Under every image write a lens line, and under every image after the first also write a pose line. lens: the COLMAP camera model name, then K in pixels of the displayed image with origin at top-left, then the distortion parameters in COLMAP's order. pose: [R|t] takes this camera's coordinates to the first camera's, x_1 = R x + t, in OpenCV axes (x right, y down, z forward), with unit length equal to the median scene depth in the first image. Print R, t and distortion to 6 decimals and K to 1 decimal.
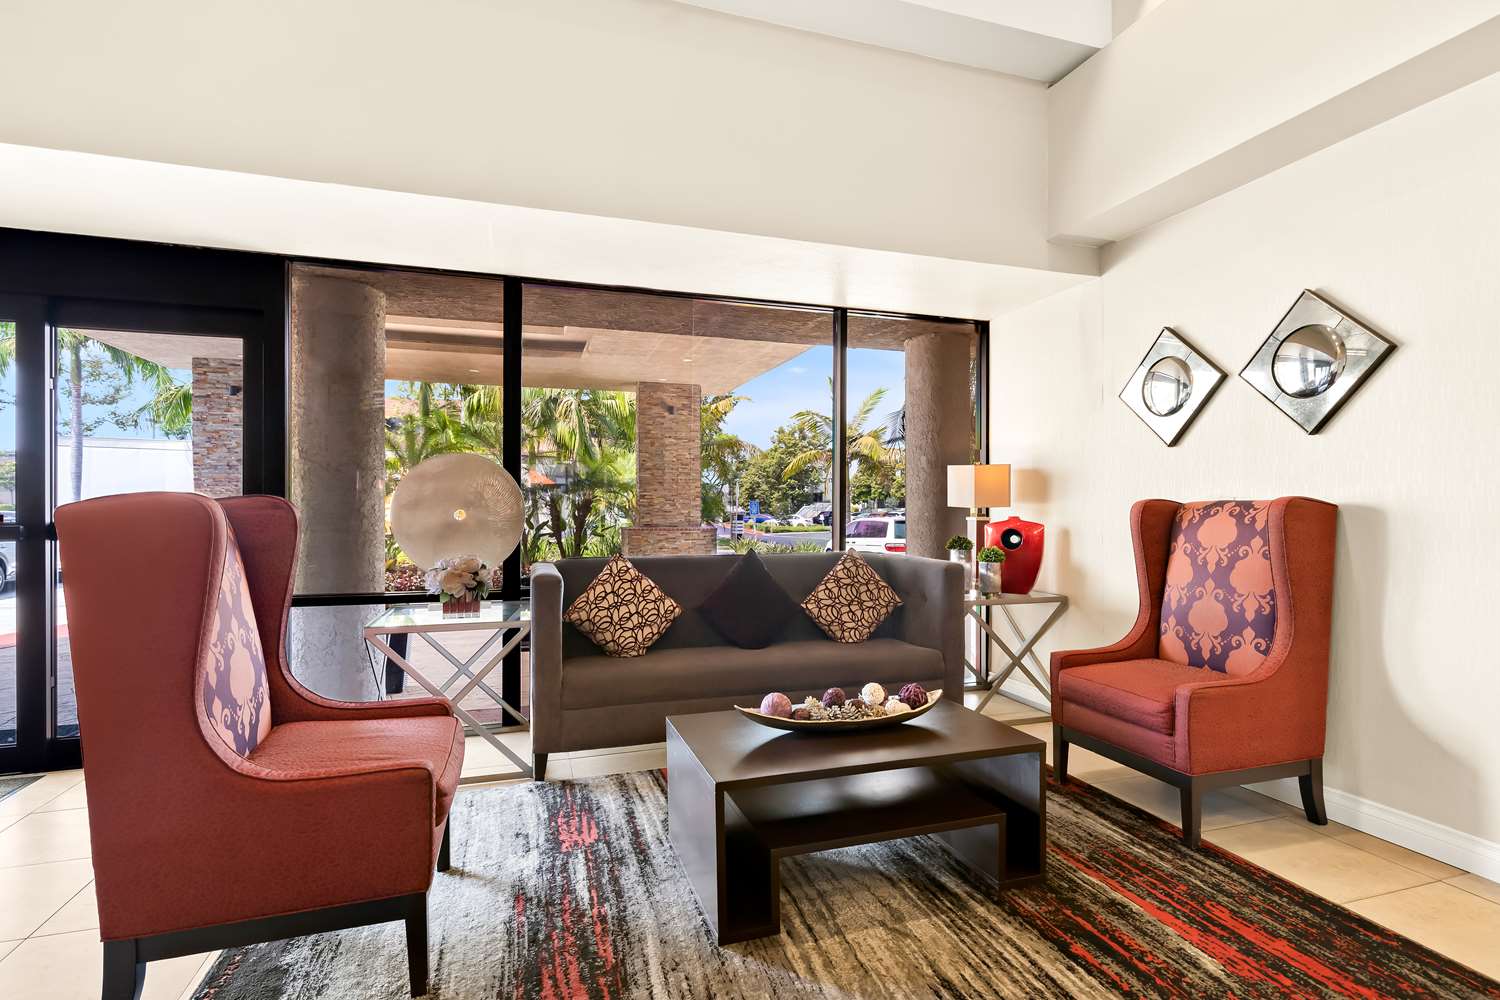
lens RADIAL K [[742.7, 0, 751.6], [0, 742.7, 503.2], [0, 0, 1]] dist [0.004929, 0.000392]
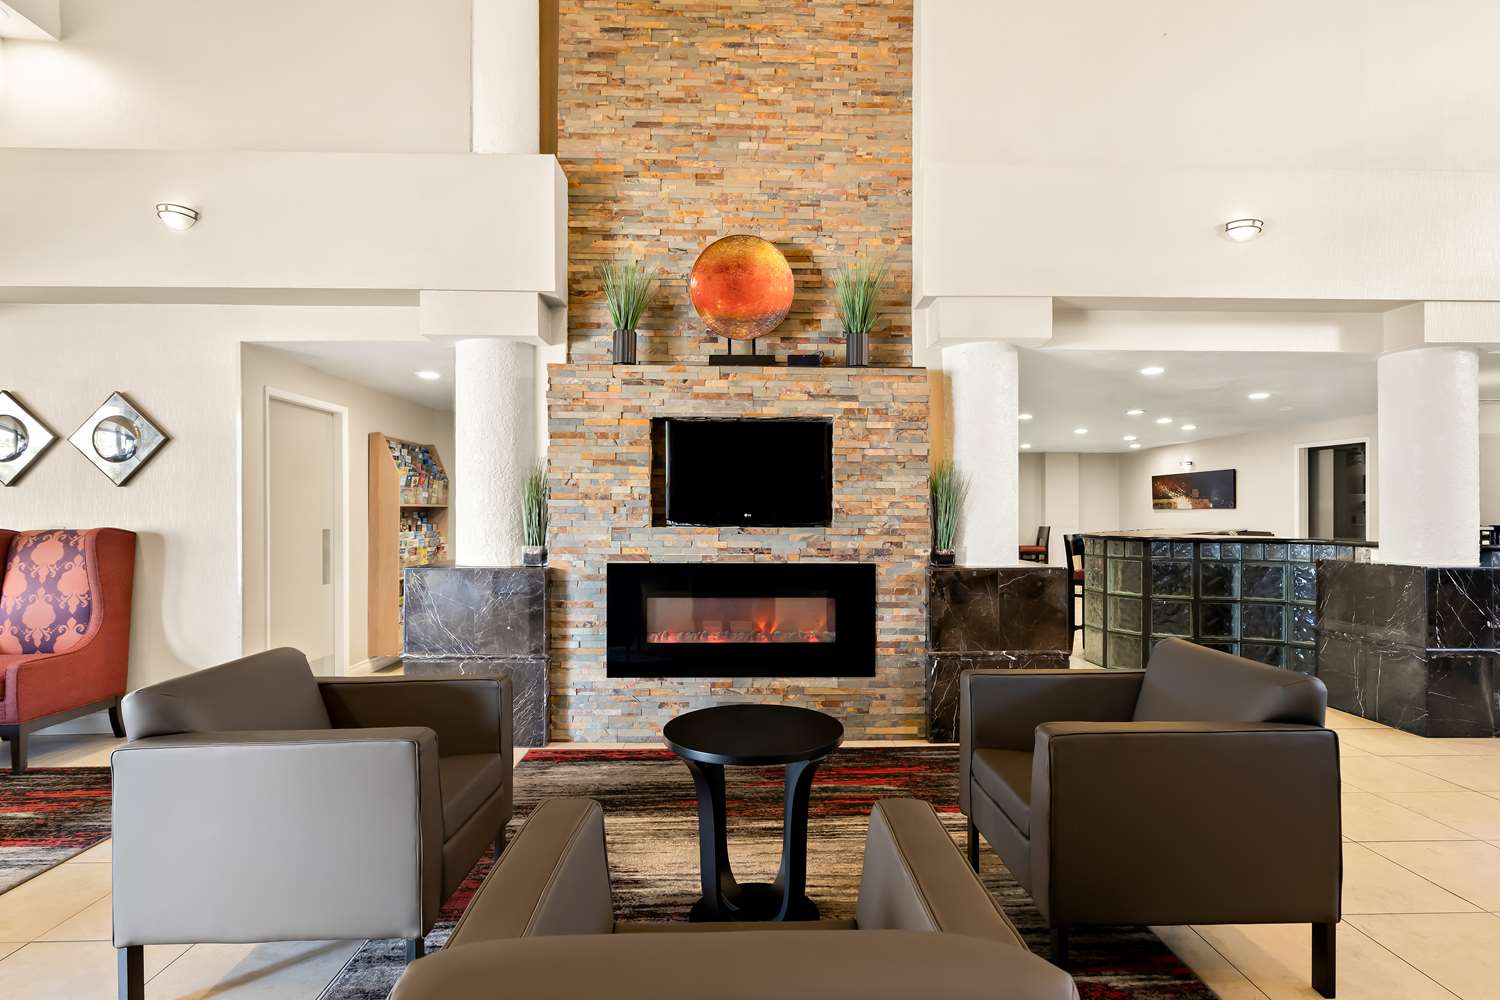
lens RADIAL K [[742.7, 0, 750.5], [0, 742.7, 507.3], [0, 0, 1]] dist [0.004929, 0.000392]
pose [[0.288559, 0.001002, 0.957462, -0.339457], [-0.001283, 0.999999, -0.000660, -0.049071], [-0.957461, -0.001038, 0.288560, -0.679048]]
